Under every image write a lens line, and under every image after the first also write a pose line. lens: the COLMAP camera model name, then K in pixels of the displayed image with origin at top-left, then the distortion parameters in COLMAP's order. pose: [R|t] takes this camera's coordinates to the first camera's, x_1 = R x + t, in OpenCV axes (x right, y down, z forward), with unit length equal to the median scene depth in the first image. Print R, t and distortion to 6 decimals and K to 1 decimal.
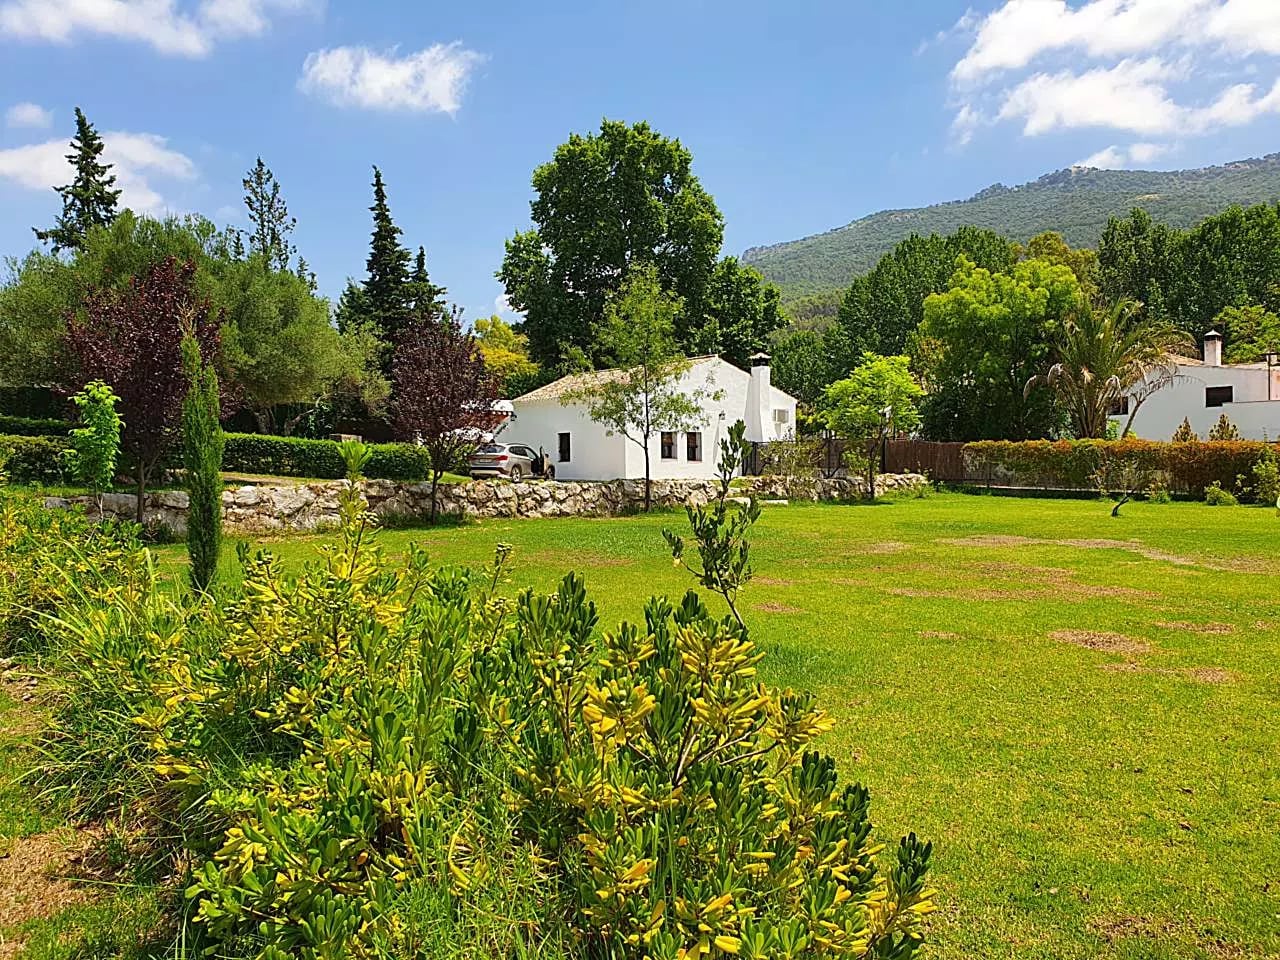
lens RADIAL K [[1028.0, 0, 640.0], [0, 1028.0, 480.0], [0, 0, 1]] dist [0.169194, -0.468262]
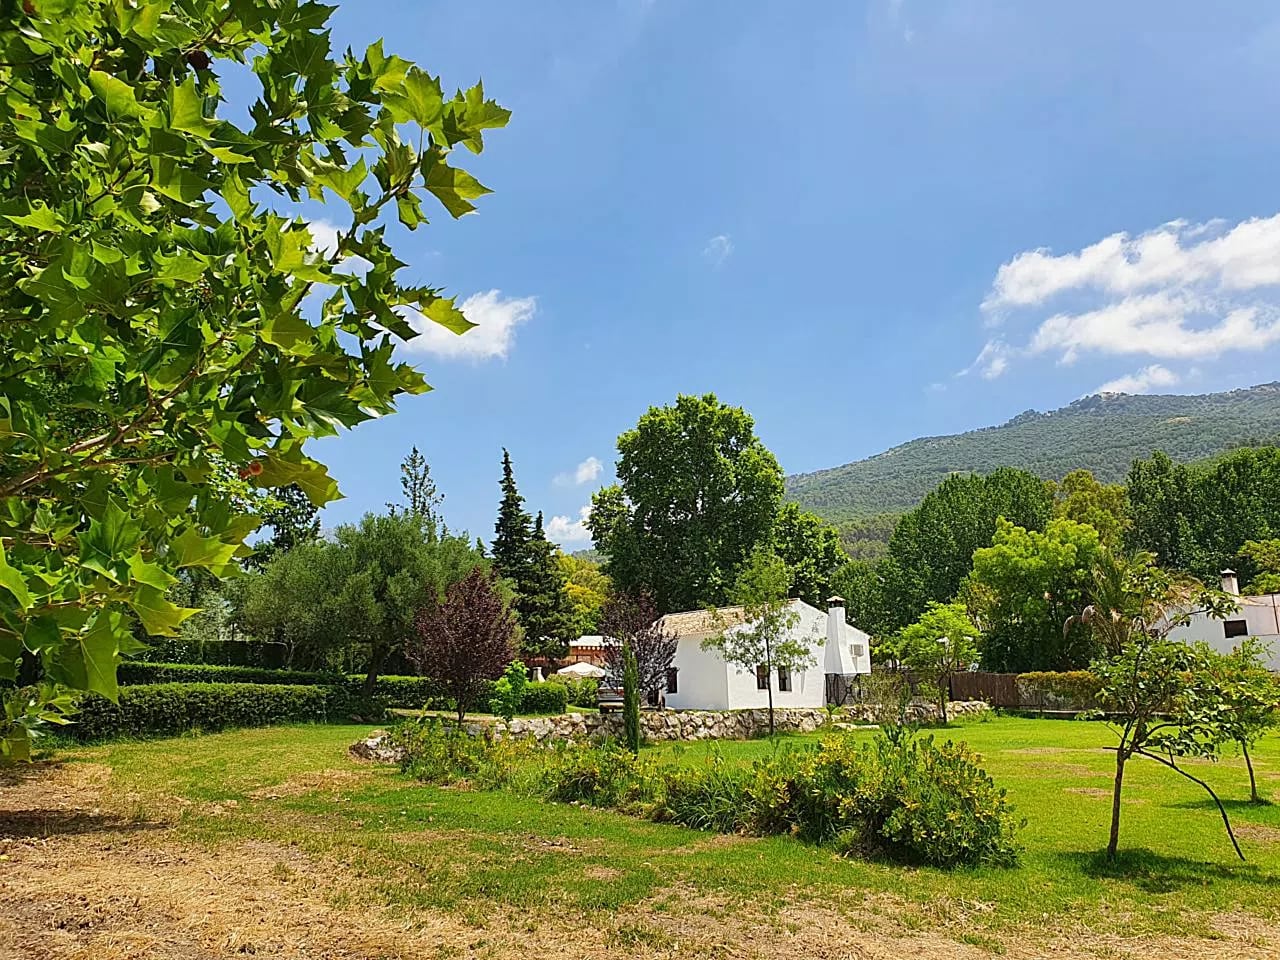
lens RADIAL K [[1028.0, 0, 640.0], [0, 1028.0, 480.0], [0, 0, 1]] dist [0.169194, -0.468262]
pose [[0.998858, -0.026032, -0.040065, -0.047360], [0.016818, 0.976436, -0.215150, -0.001995], [0.044722, 0.214230, 0.975759, -0.163504]]
